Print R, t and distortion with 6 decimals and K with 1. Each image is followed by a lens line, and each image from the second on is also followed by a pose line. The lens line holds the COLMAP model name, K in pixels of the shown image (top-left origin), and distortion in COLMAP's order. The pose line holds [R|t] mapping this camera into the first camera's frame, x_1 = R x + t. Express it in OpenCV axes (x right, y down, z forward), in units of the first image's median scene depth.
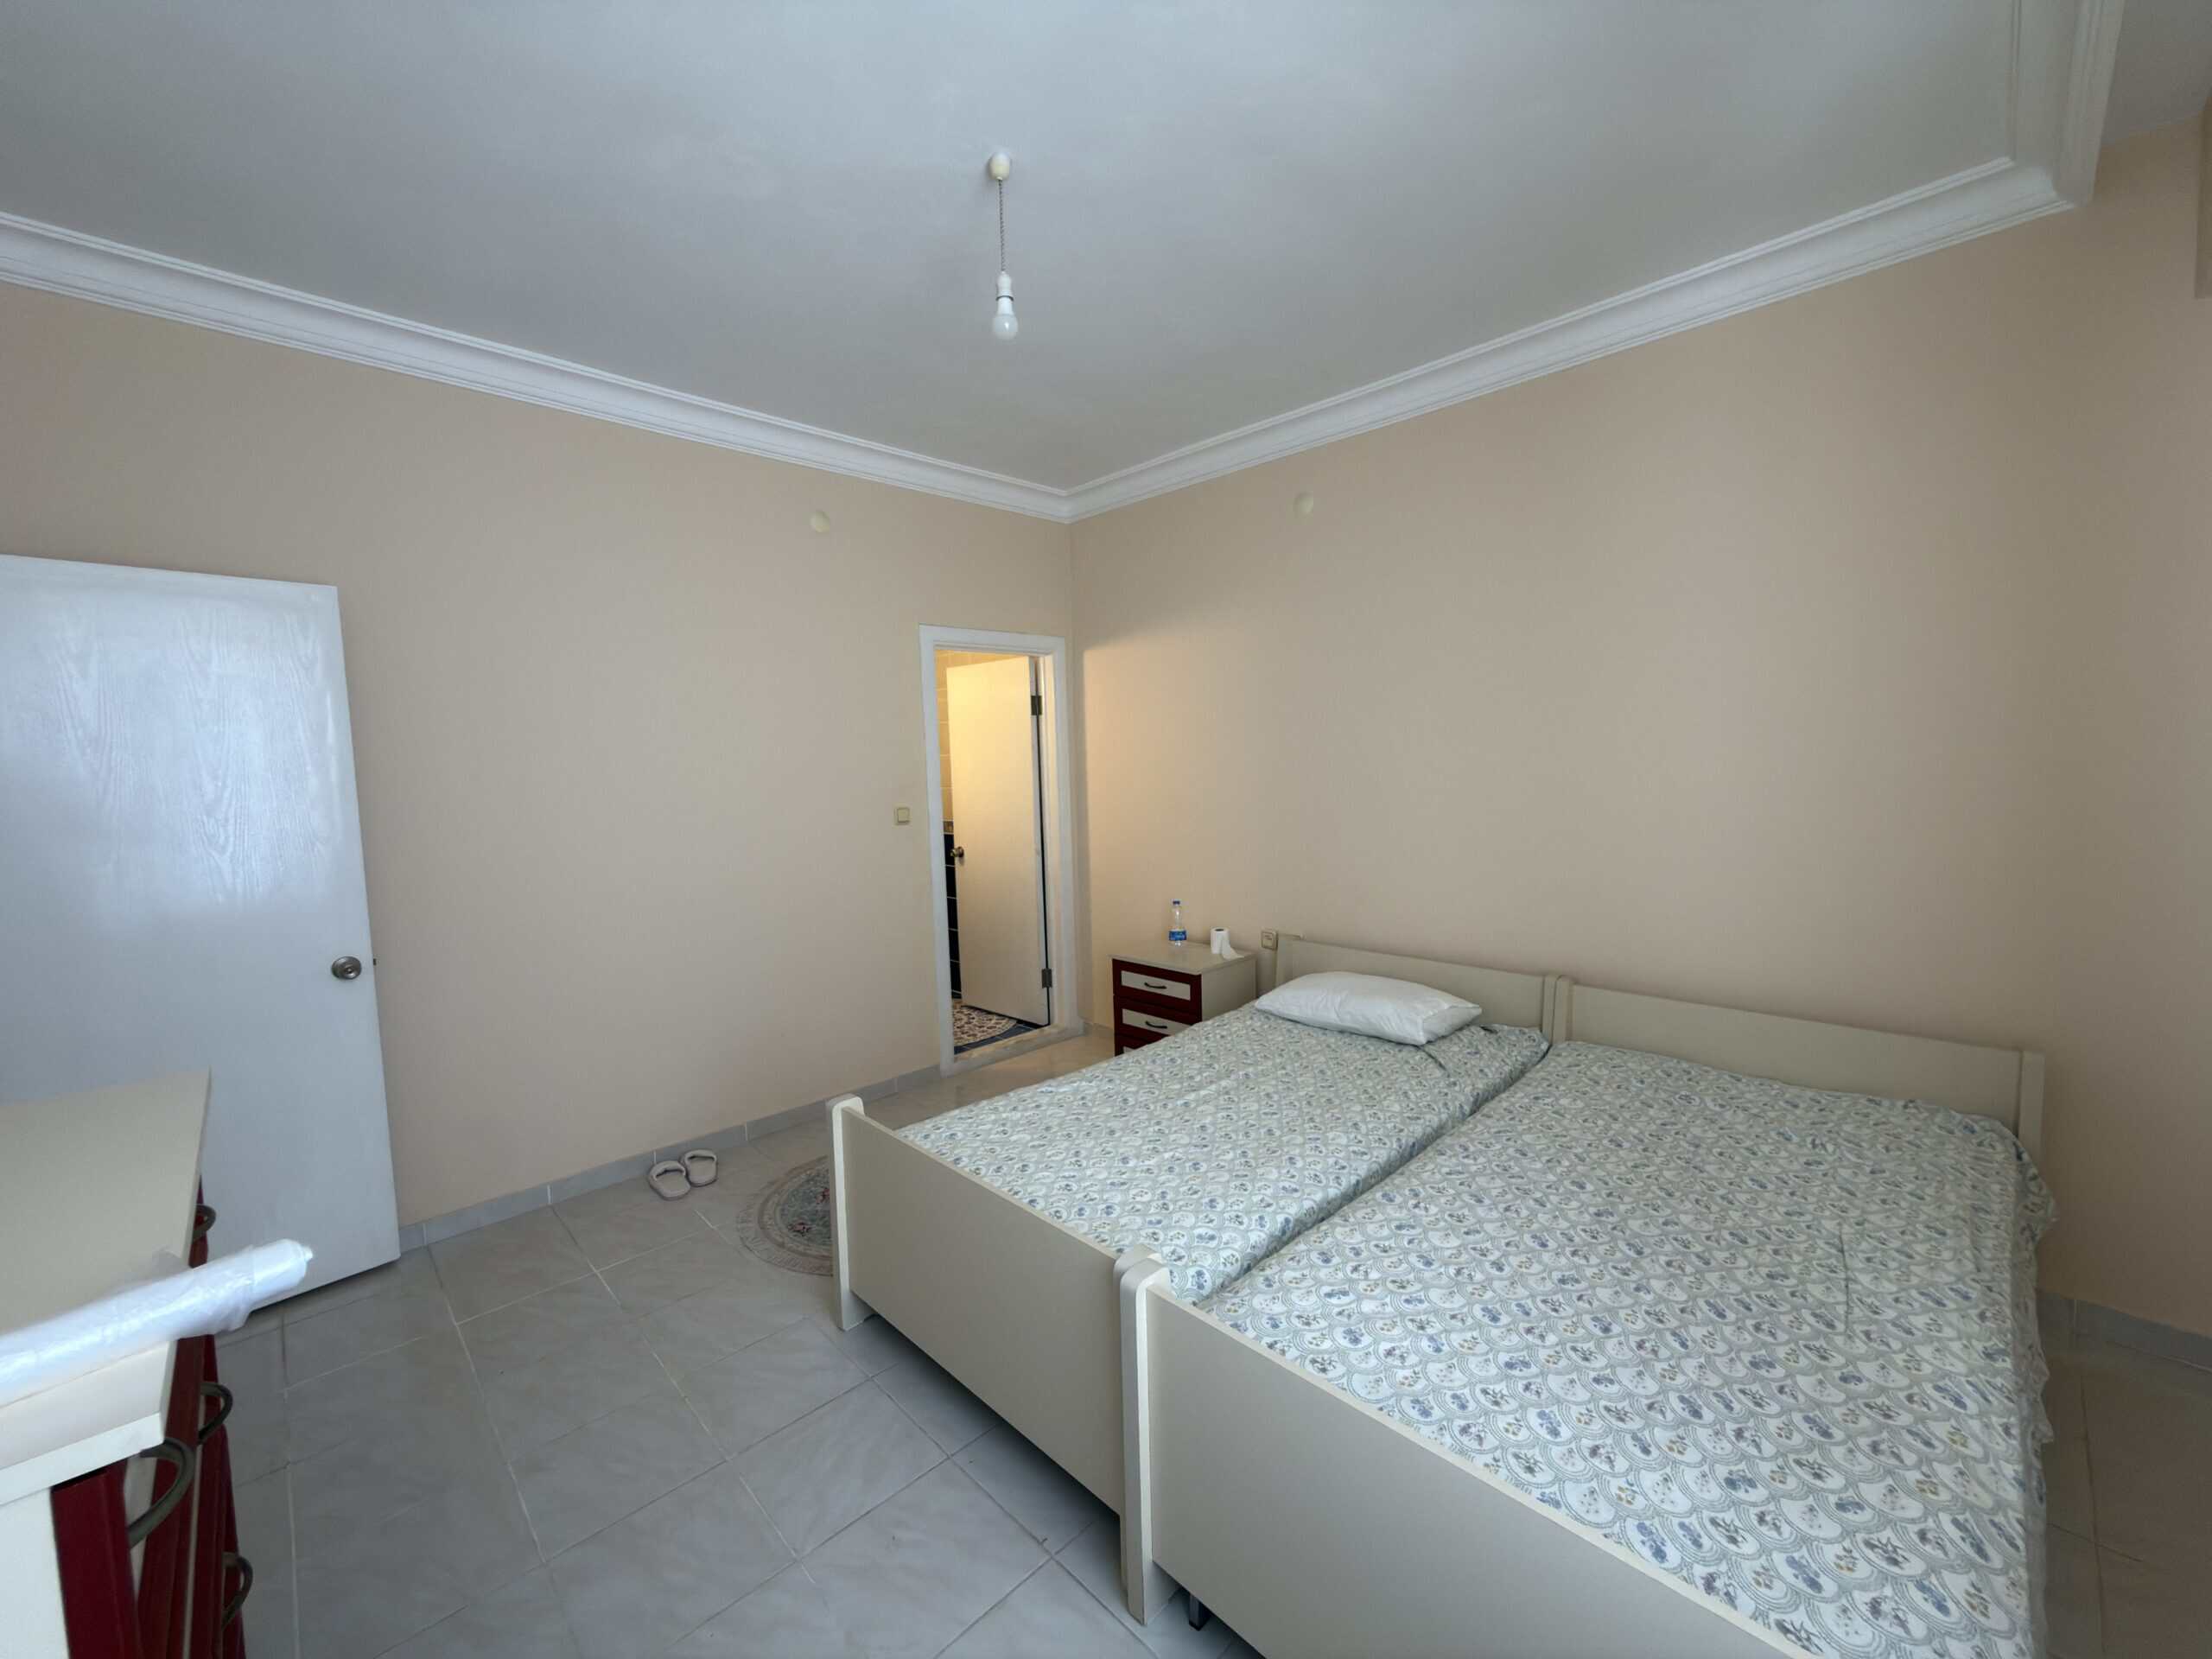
lens RADIAL K [[876.1, 0, 1109.2], [0, 876.1, 829.3], [0, 0, 1]] dist [0.000984, -0.000413]
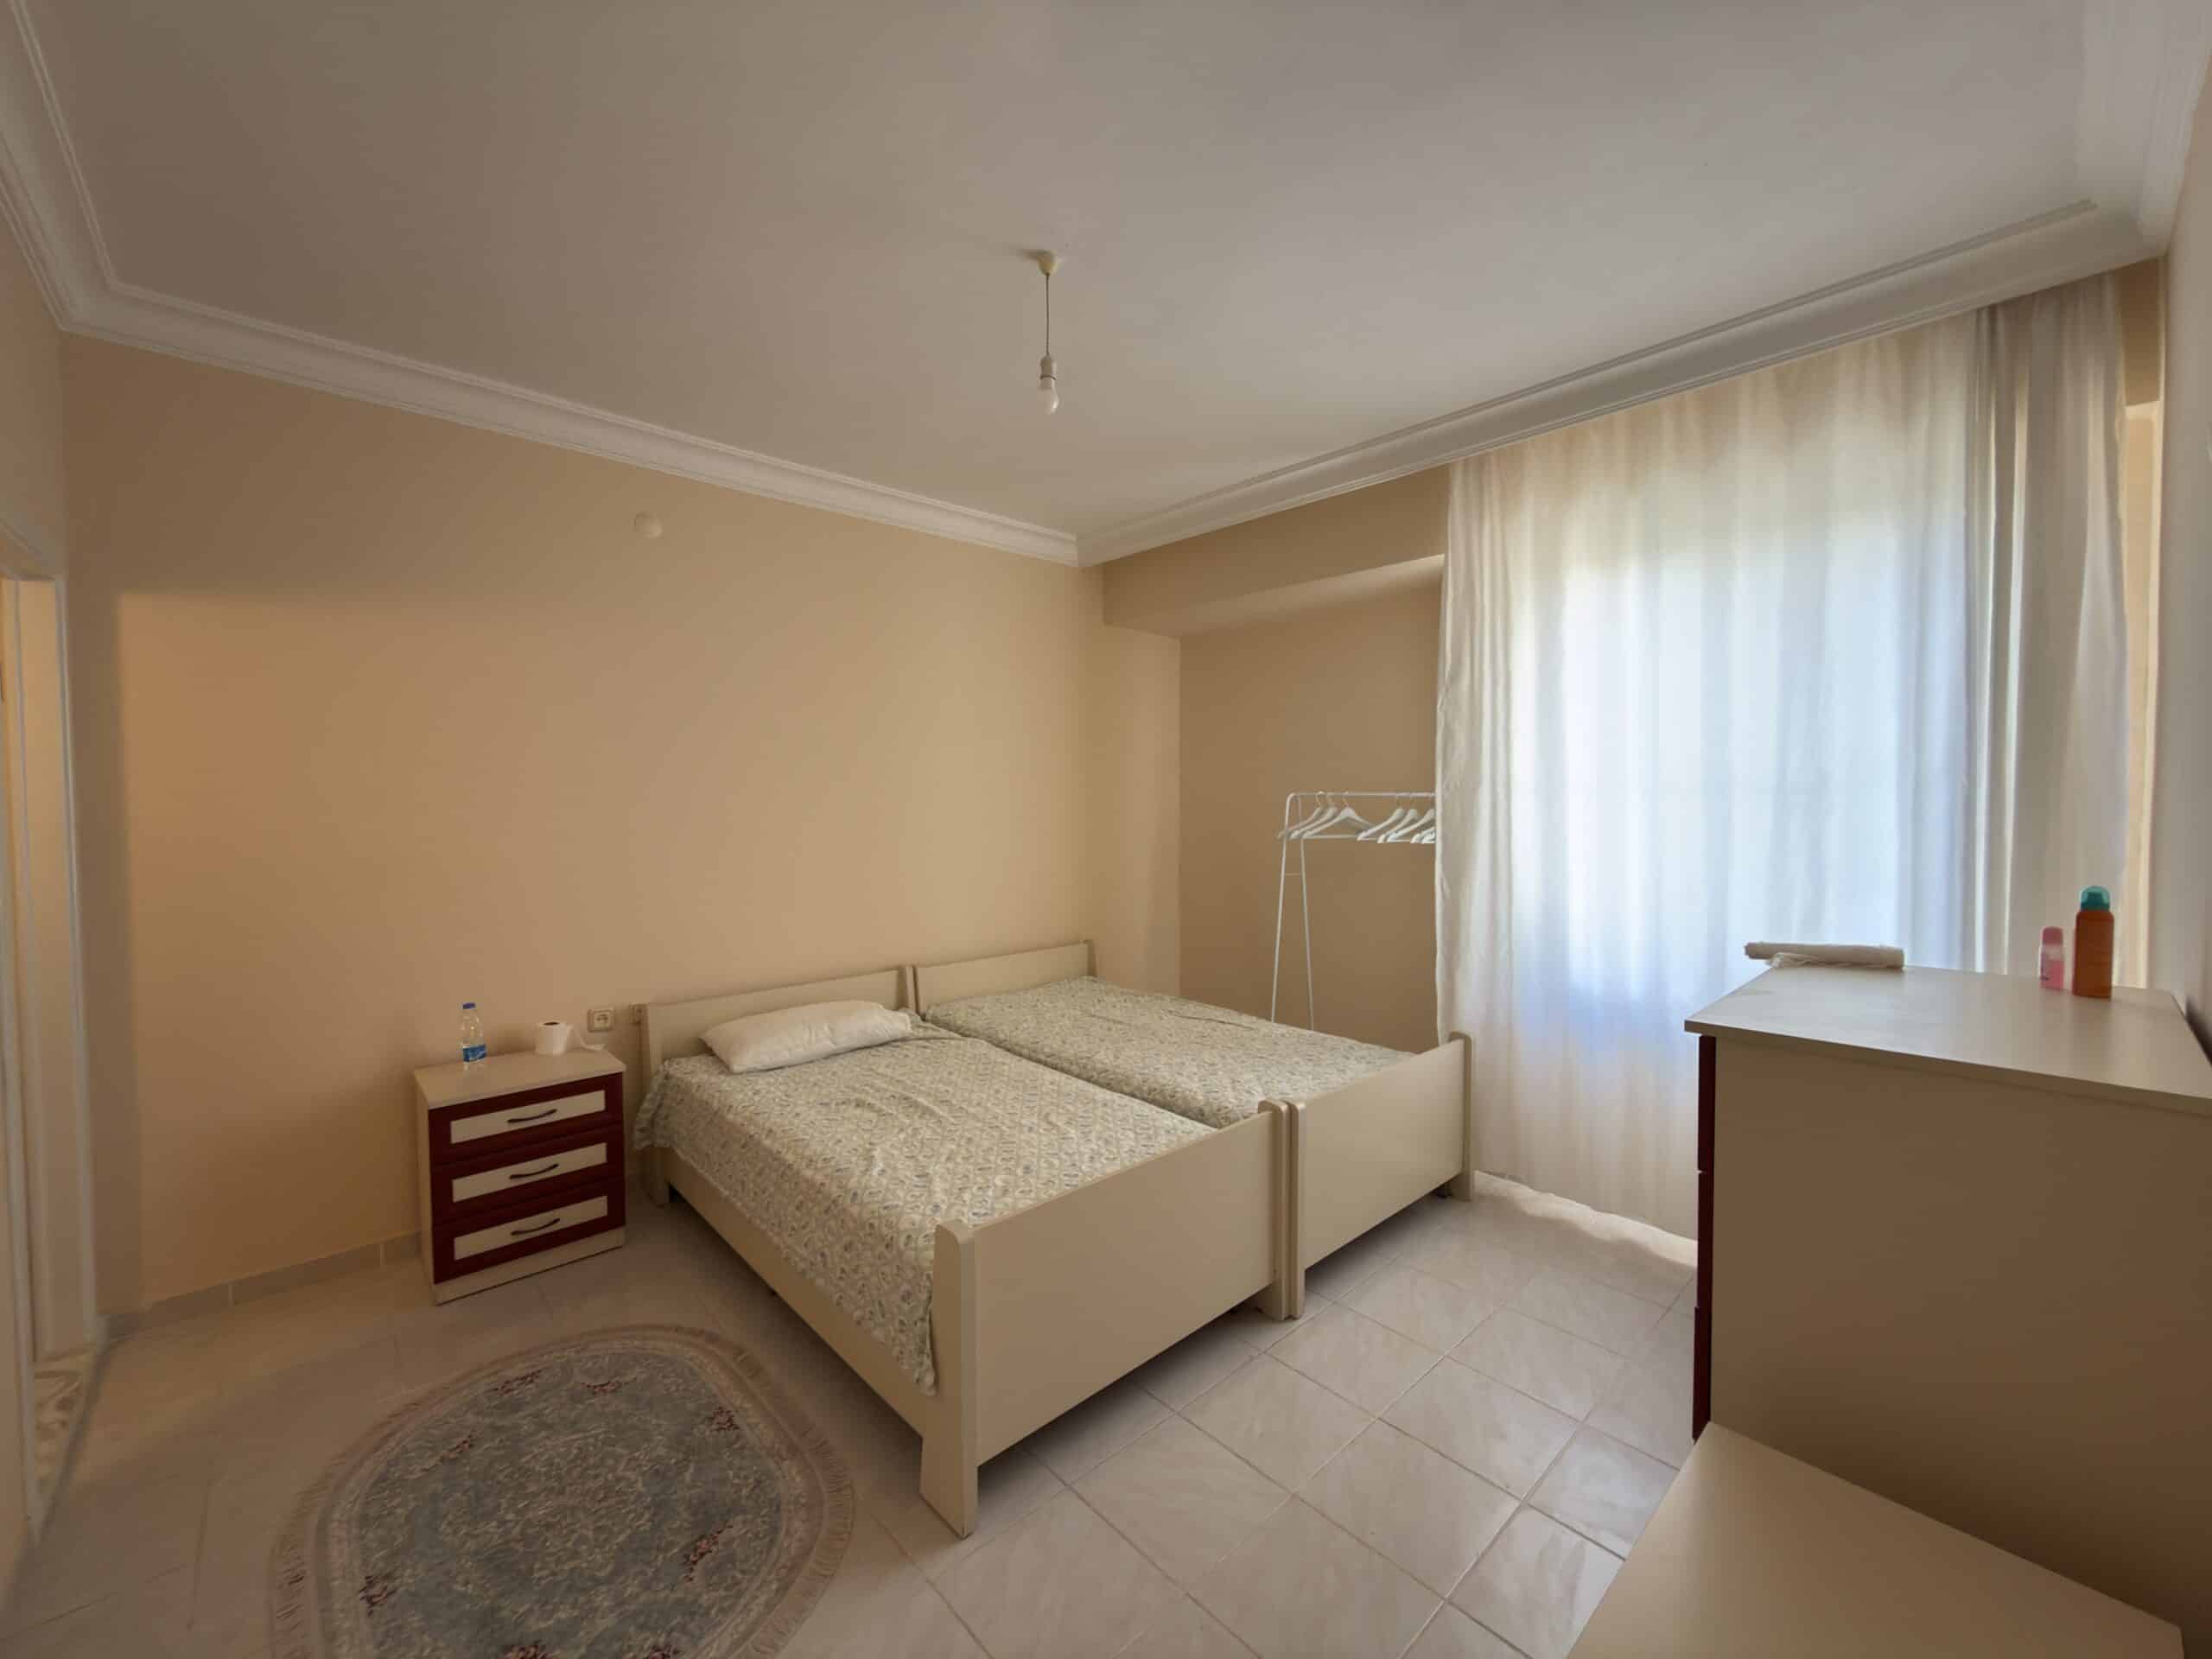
lens RADIAL K [[878.0, 0, 1107.4], [0, 878.0, 823.6], [0, 0, 1]] dist [0.002969, 0.000219]
pose [[0.028369, -0.004289, 0.999588, -0.769317], [0.080219, 0.996775, 0.002001, -0.026720], [-0.996373, 0.080129, 0.028622, 0.586533]]
